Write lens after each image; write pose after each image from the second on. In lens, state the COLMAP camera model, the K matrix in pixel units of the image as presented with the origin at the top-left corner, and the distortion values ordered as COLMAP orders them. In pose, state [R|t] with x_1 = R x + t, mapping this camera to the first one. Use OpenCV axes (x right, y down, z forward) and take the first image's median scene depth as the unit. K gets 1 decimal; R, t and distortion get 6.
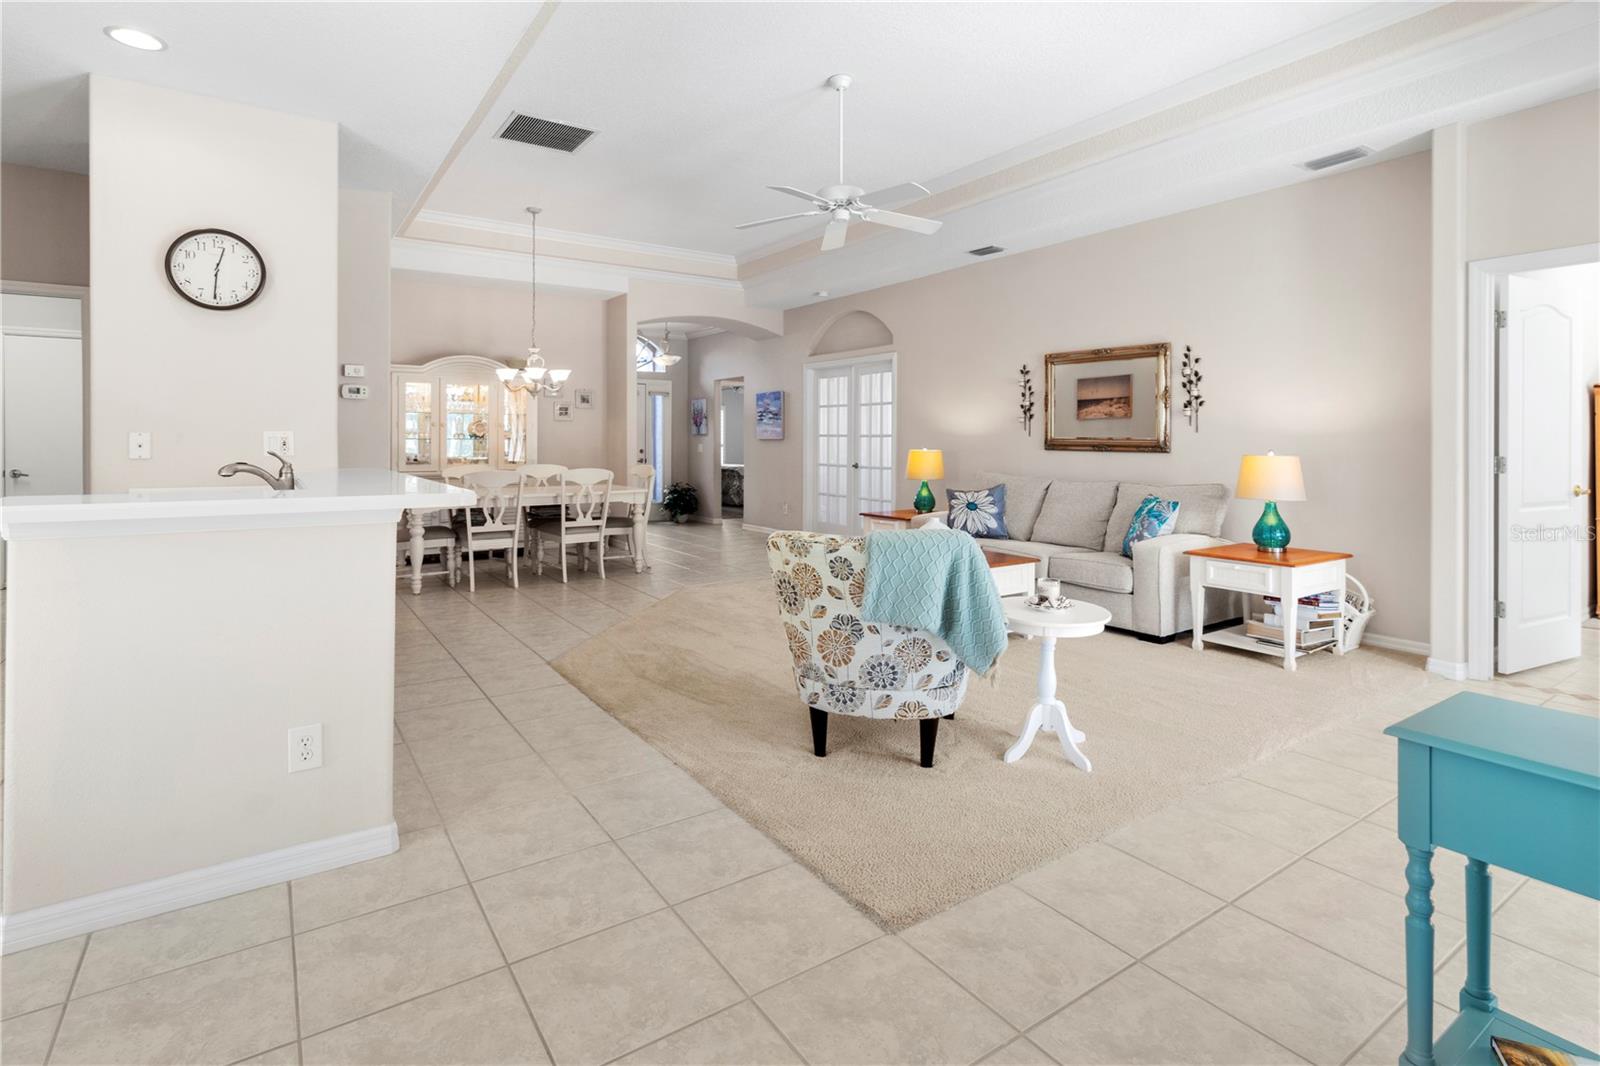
lens RADIAL K [[785.5, 0, 794.8], [0, 785.5, 442.1], [0, 0, 1]] dist [0.003342, 0.000101]
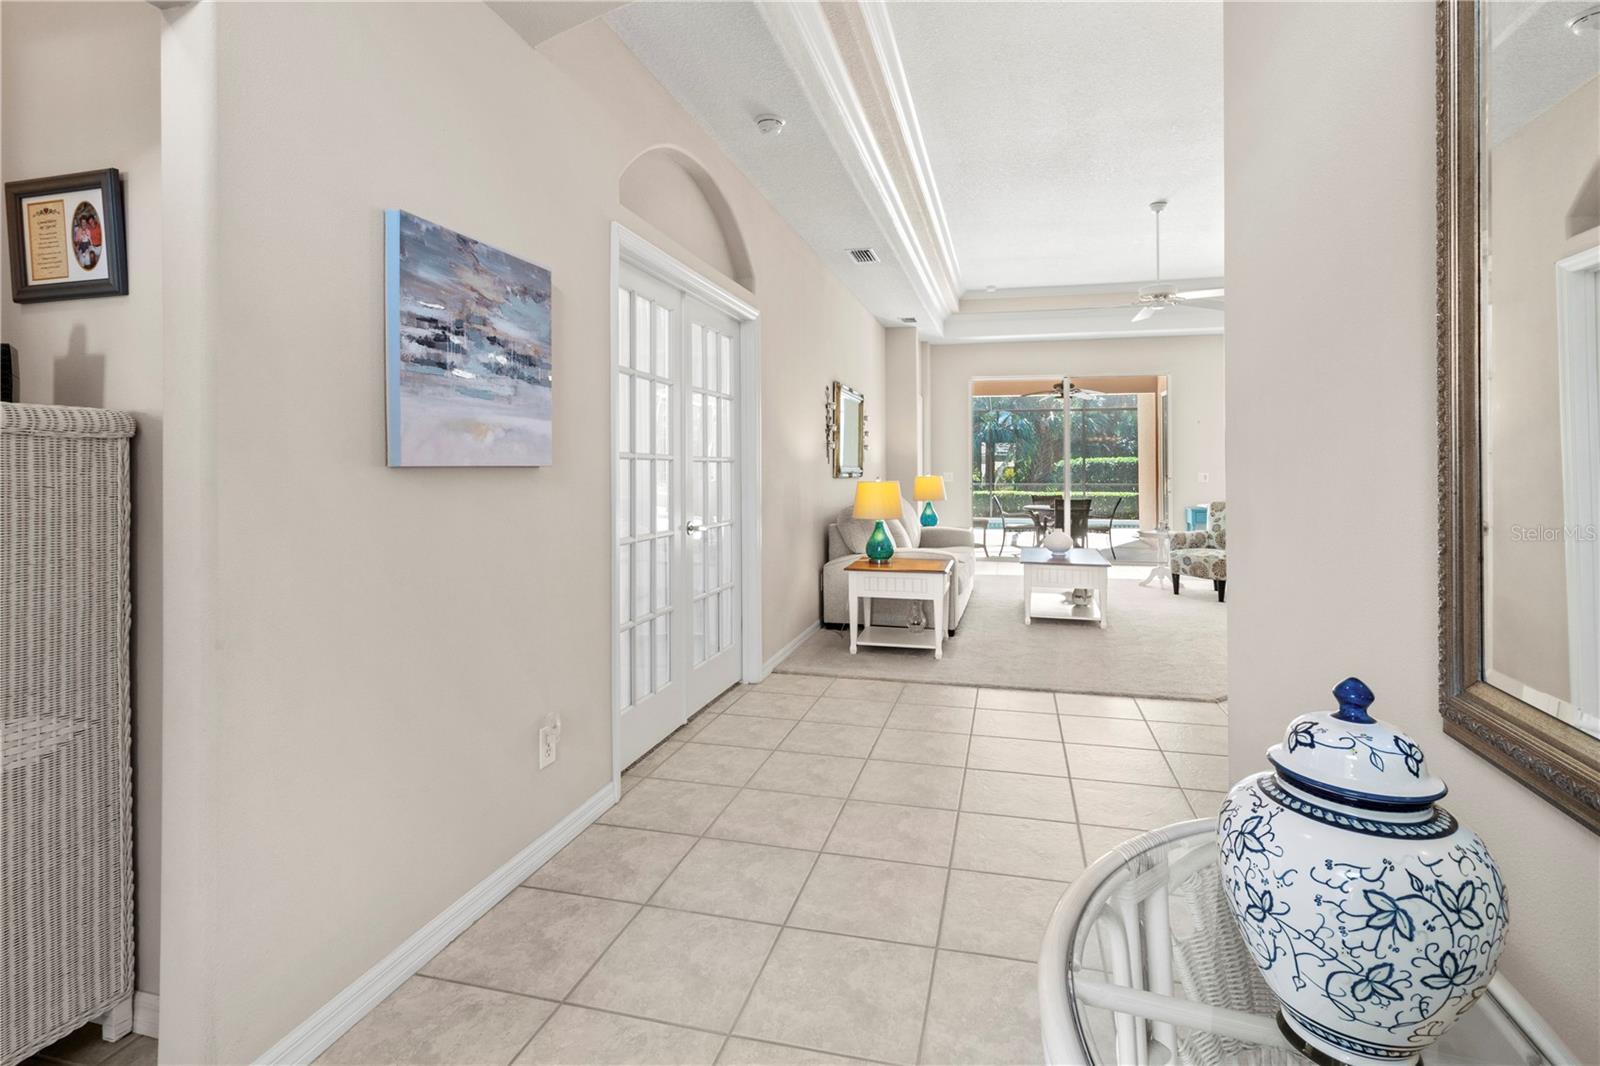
lens RADIAL K [[785.5, 0, 818.7], [0, 785.5, 466.5], [0, 0, 1]] dist [0.003342, 0.000101]
pose [[-0.670941, -0.000523, 0.741511, -0.420639], [0.002489, 0.999993, 0.002957, -0.007364], [-0.741507, 0.003830, -0.670934, 1.806622]]
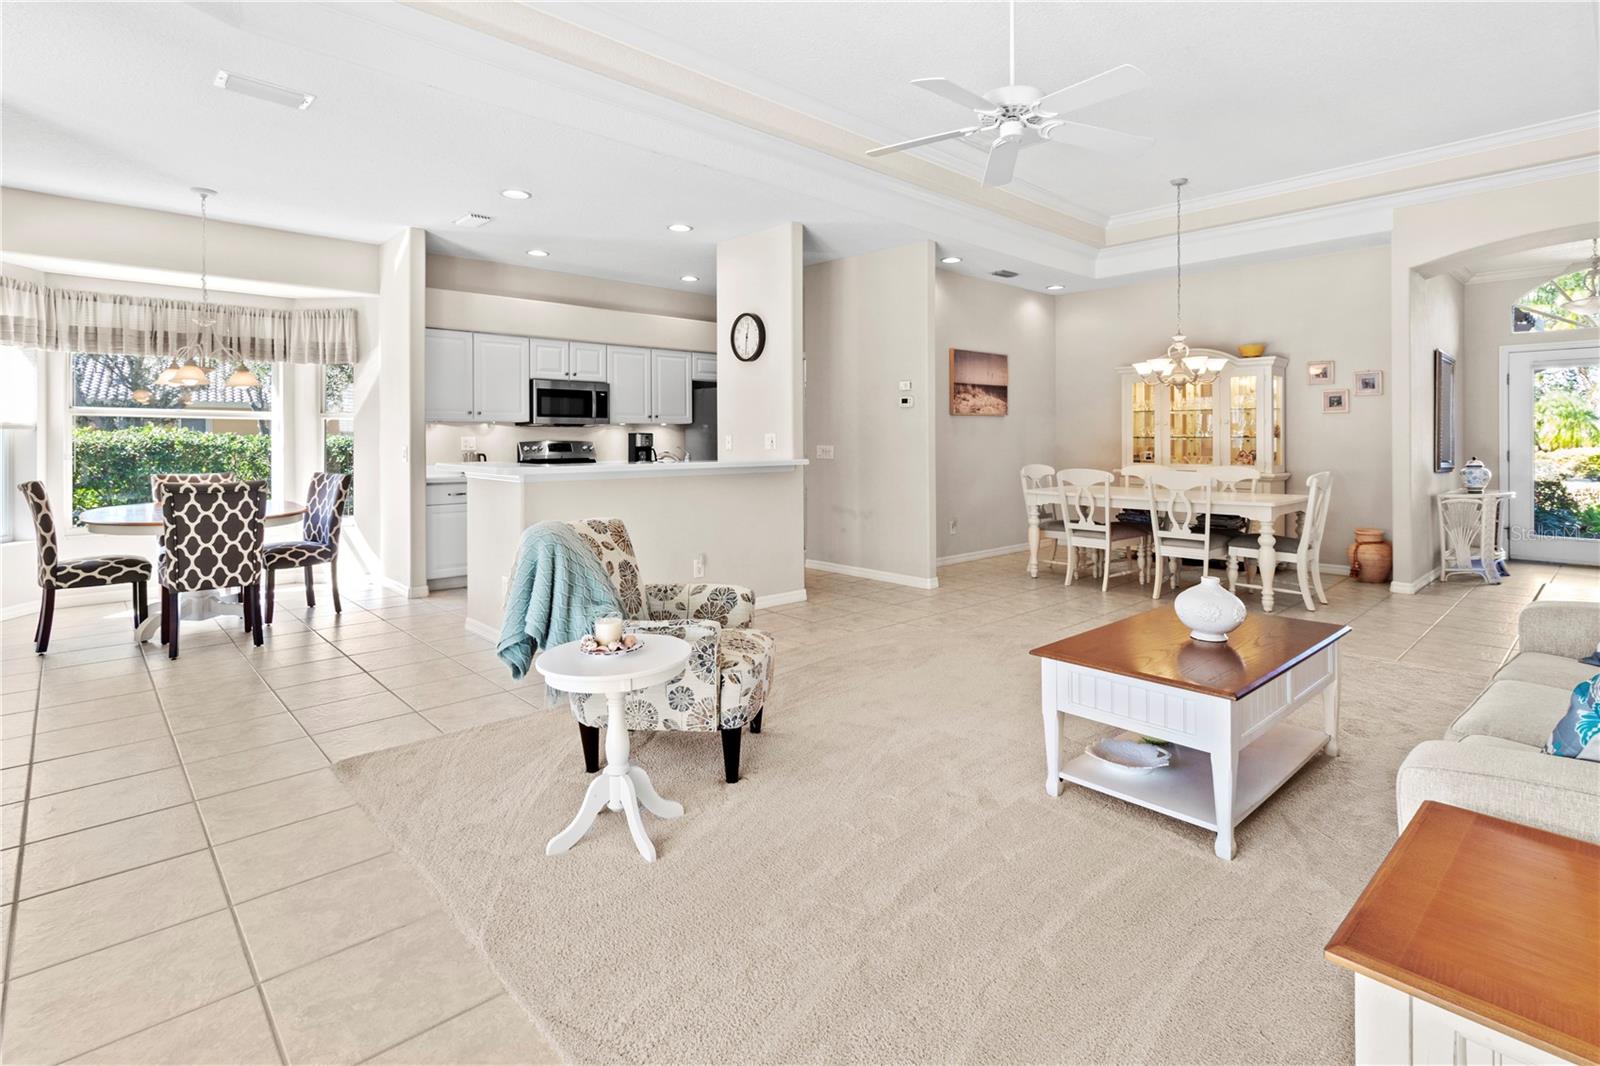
lens RADIAL K [[785.5, 0, 816.2], [0, 785.5, 449.1], [0, 0, 1]] dist [0.003342, 0.000101]
pose [[0.171374, 0.009253, -0.985163, 0.580481], [-0.000065, 0.999956, 0.009381, 0.002117], [0.985206, -0.001544, 0.171367, 0.525968]]
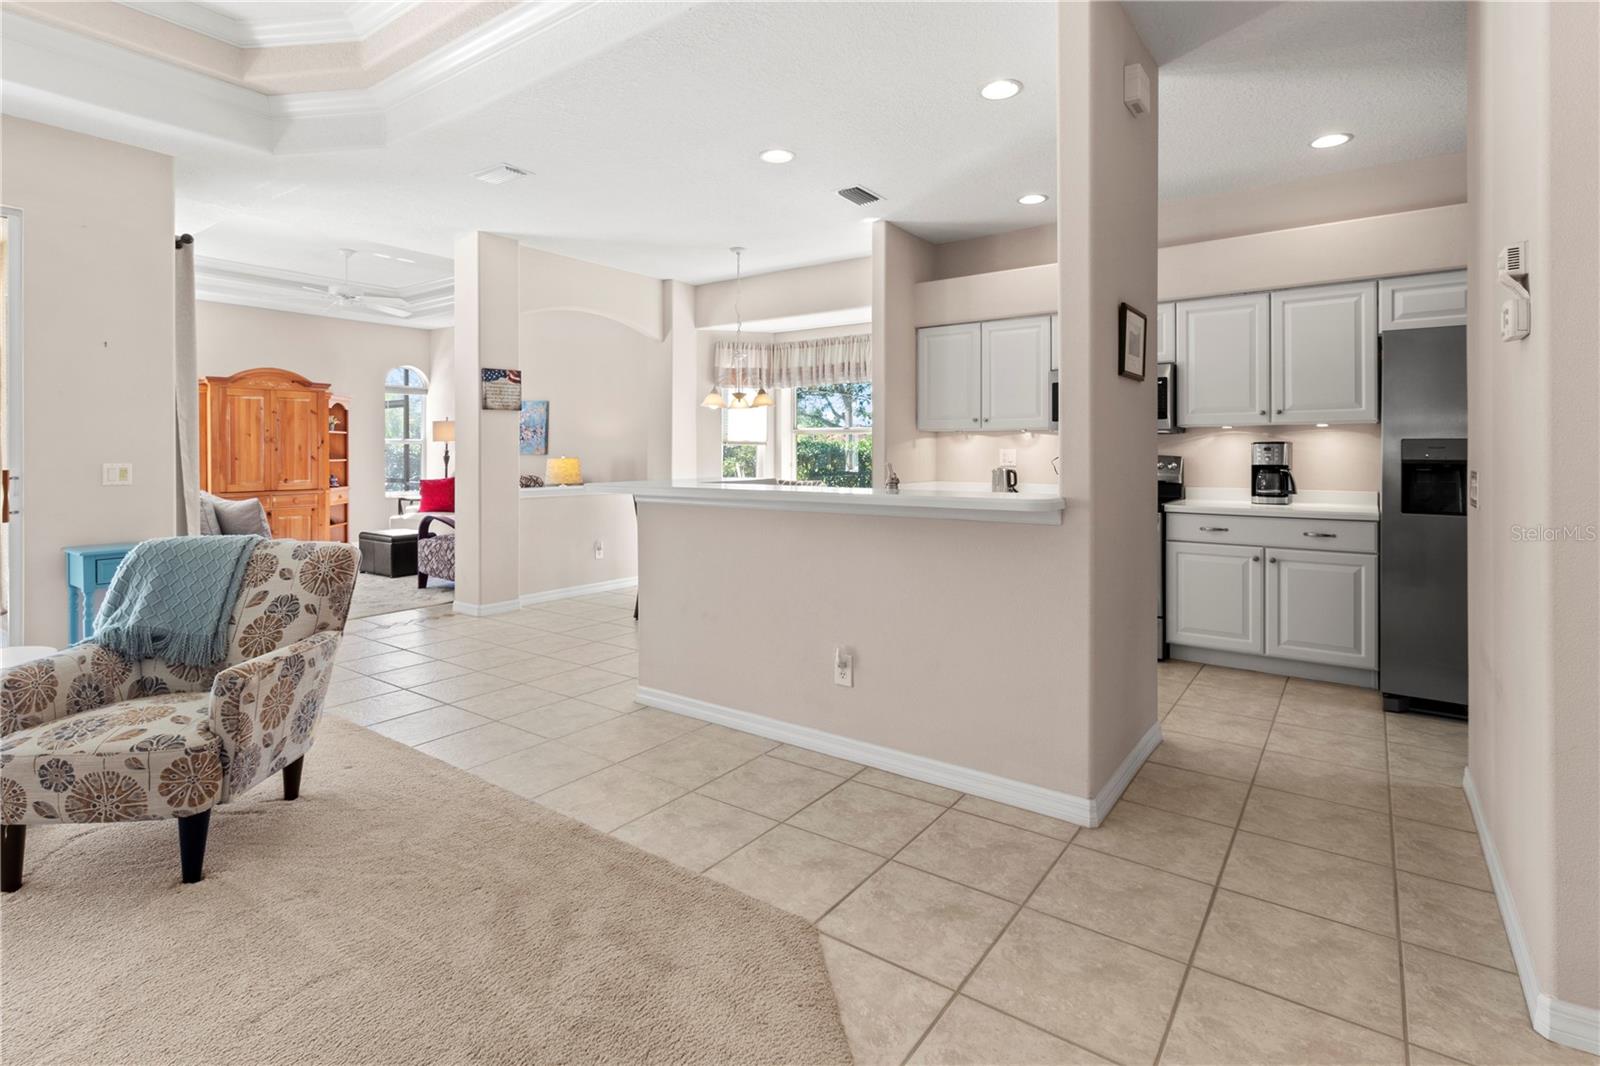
lens RADIAL K [[785.5, 0, 808.9], [0, 785.5, 455.3], [0, 0, 1]] dist [0.003342, 0.000101]
pose [[-0.937974, -0.000798, -0.346706, -0.100859], [-0.002752, 0.999983, 0.005144, -0.002035], [0.346696, 0.005779, -0.937960, 1.030513]]
